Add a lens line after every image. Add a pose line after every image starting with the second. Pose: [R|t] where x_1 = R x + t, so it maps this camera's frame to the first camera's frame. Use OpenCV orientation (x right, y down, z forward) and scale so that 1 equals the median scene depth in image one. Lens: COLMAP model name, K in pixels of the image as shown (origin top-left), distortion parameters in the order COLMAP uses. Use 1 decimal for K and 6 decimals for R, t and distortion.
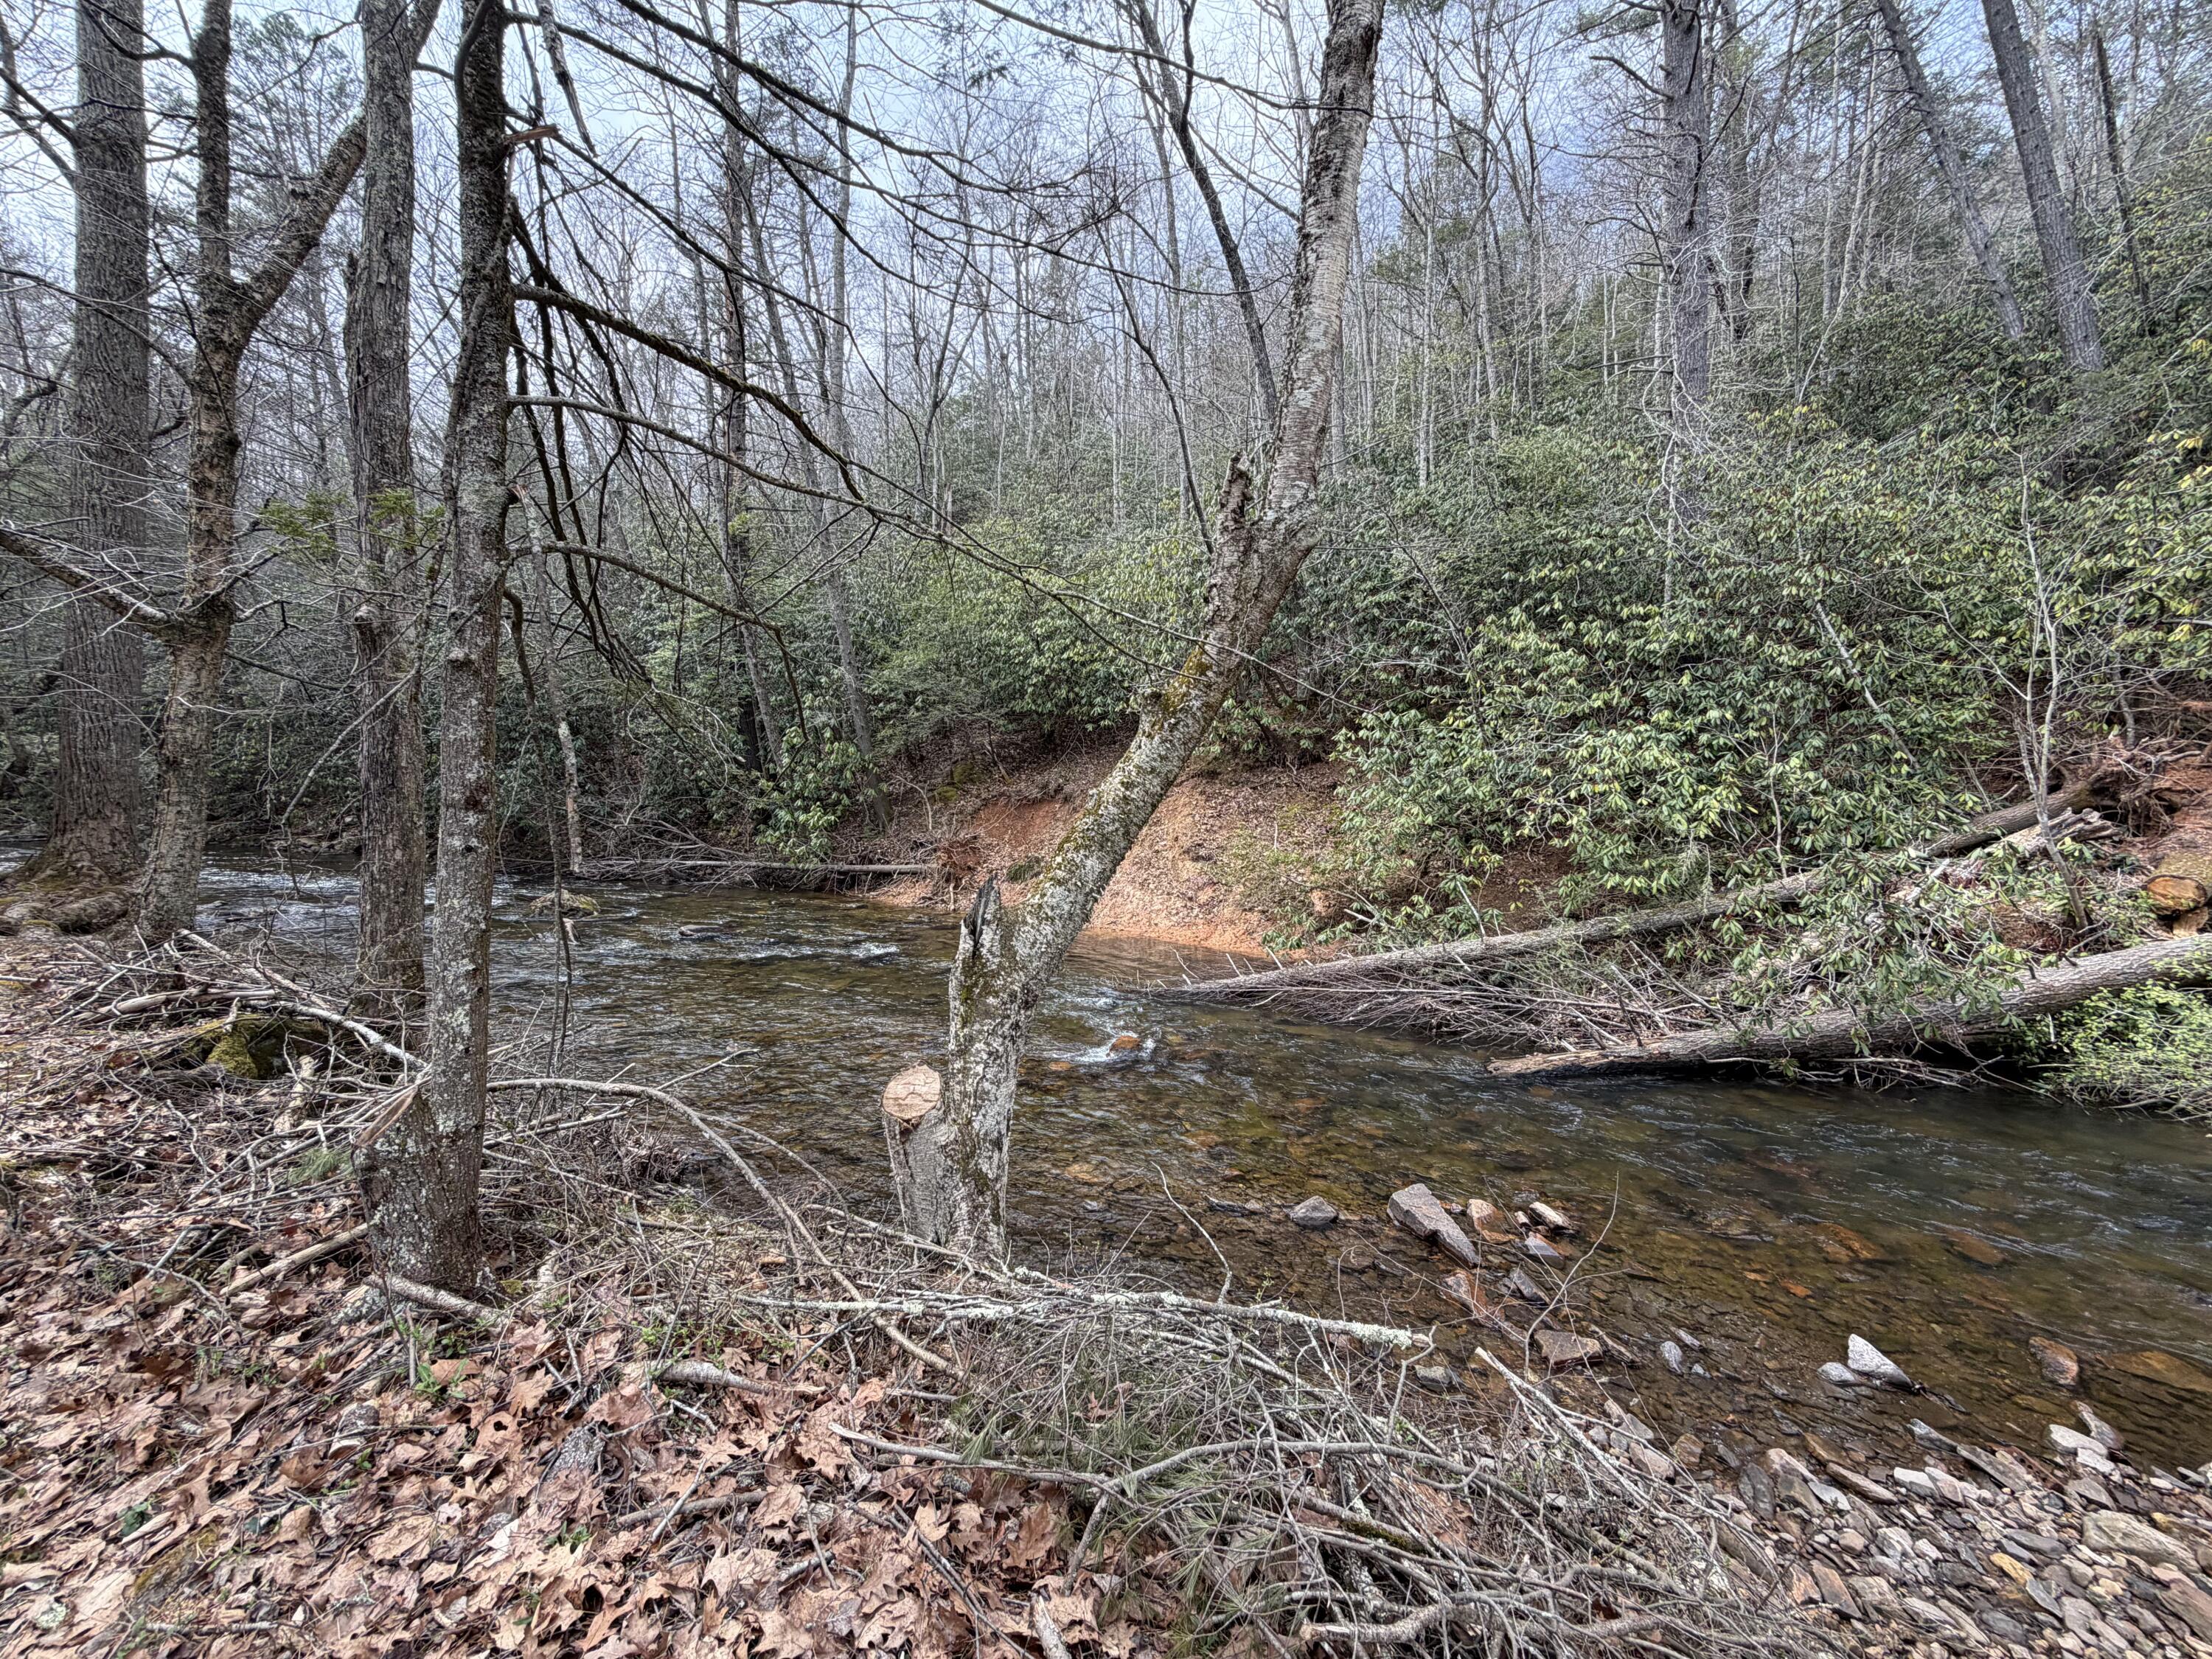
lens RADIAL K [[876.4, 0, 1106.0], [0, 876.4, 829.5], [0, 0, 1]] dist [-0.002995, -0.000865]
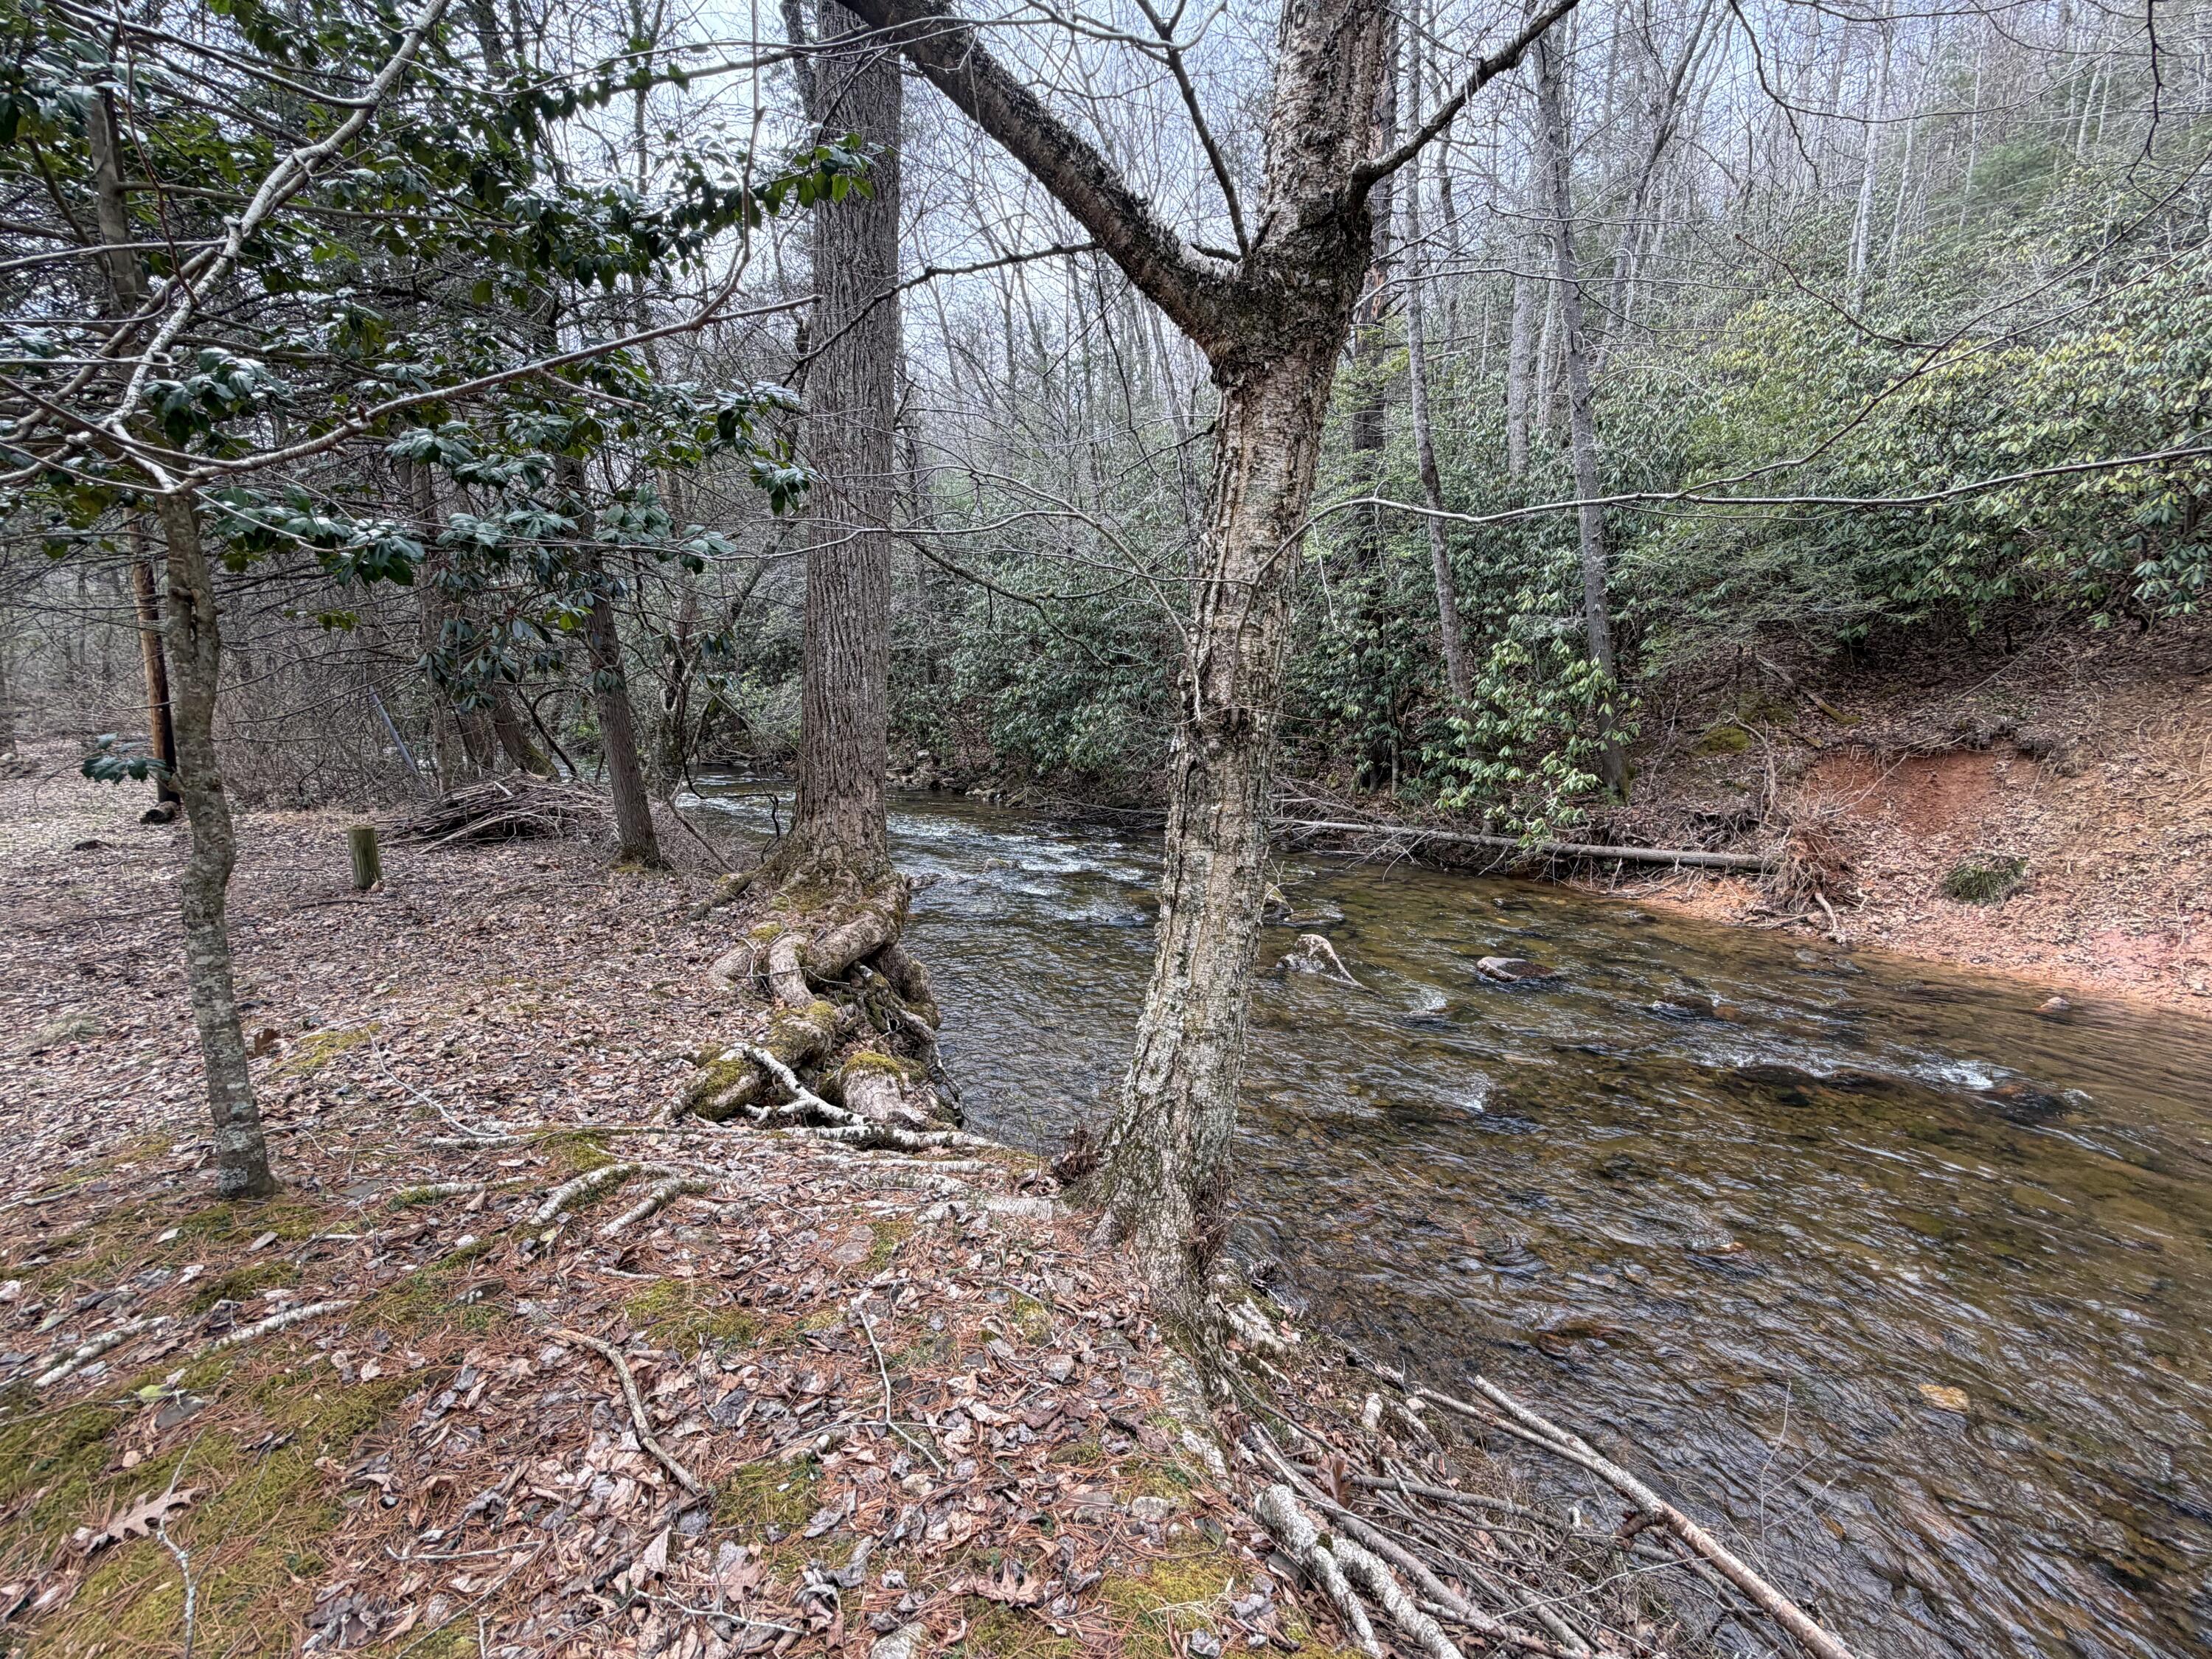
lens RADIAL K [[876.4, 0, 1106.0], [0, 876.4, 829.5], [0, 0, 1]] dist [-0.002995, -0.000865]
pose [[0.904758, 0.052244, -0.422710, -0.343535], [-0.017276, 0.996133, 0.086138, -0.023172], [0.425576, -0.070631, 0.902162, 0.237589]]
